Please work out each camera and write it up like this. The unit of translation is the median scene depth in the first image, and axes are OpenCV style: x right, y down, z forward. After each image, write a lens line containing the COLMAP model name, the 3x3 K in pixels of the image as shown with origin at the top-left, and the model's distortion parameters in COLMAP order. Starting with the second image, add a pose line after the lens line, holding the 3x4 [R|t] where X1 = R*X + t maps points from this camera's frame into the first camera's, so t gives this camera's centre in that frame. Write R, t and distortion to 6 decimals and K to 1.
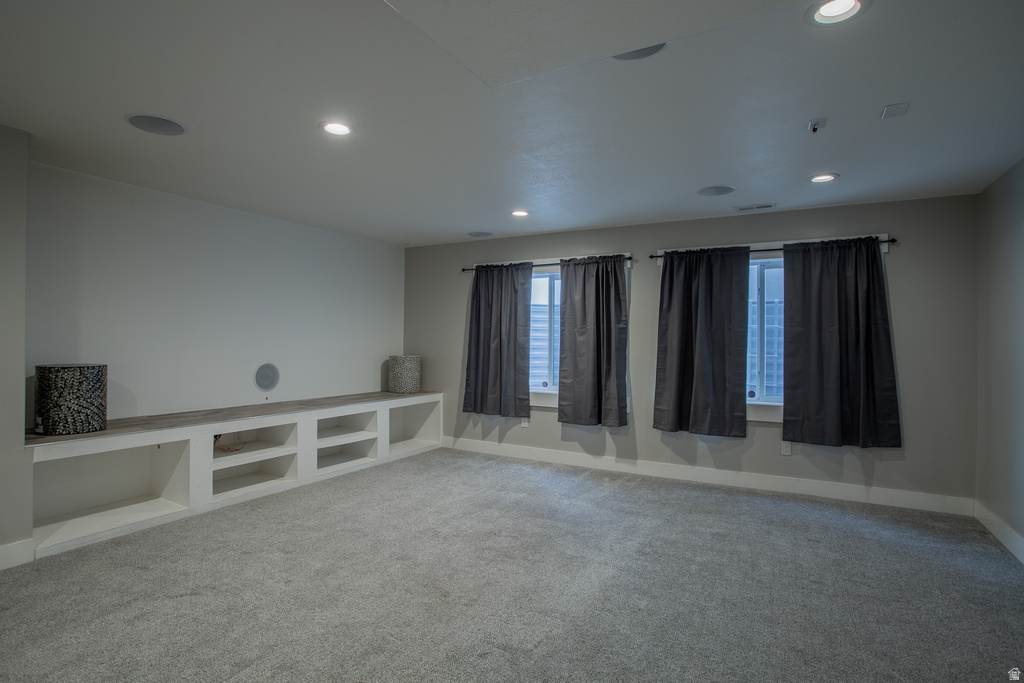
lens RADIAL K [[521.1, 0, 512.0], [0, 521.1, 341.5], [0, 0, 1]] dist [-0.082183, 0.046567]
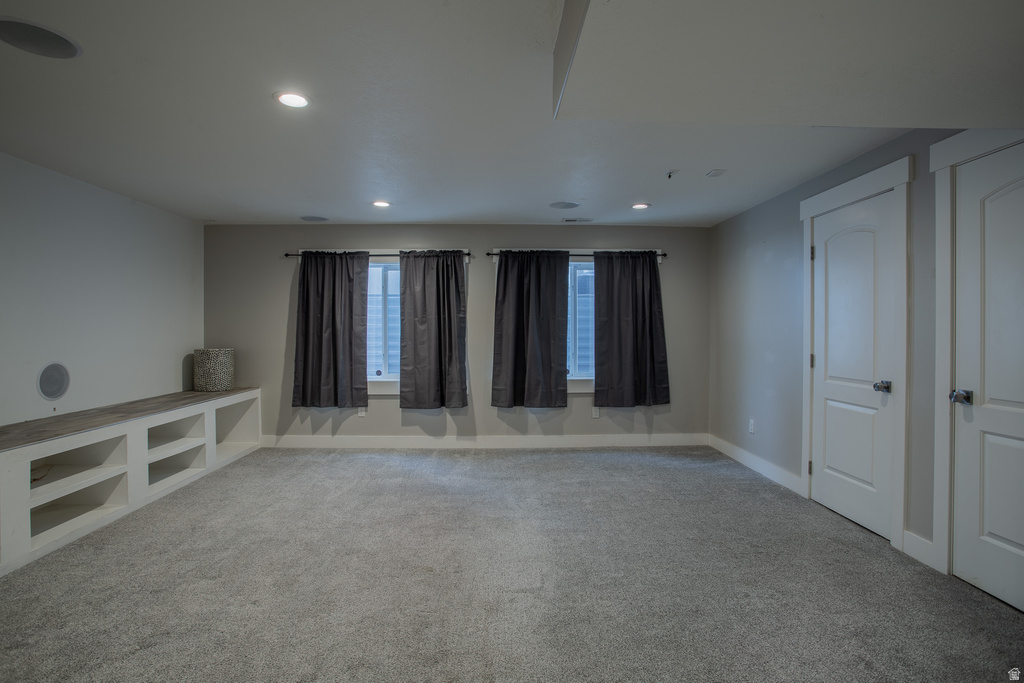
lens RADIAL K [[521.1, 0, 512.0], [0, 521.1, 341.5], [0, 0, 1]] dist [-0.082183, 0.046567]
pose [[0.853452, -0.022019, 0.520705, -0.306845], [0.010214, 0.999622, 0.025529, -0.002653], [-0.521071, -0.016469, 0.853355, 0.005398]]
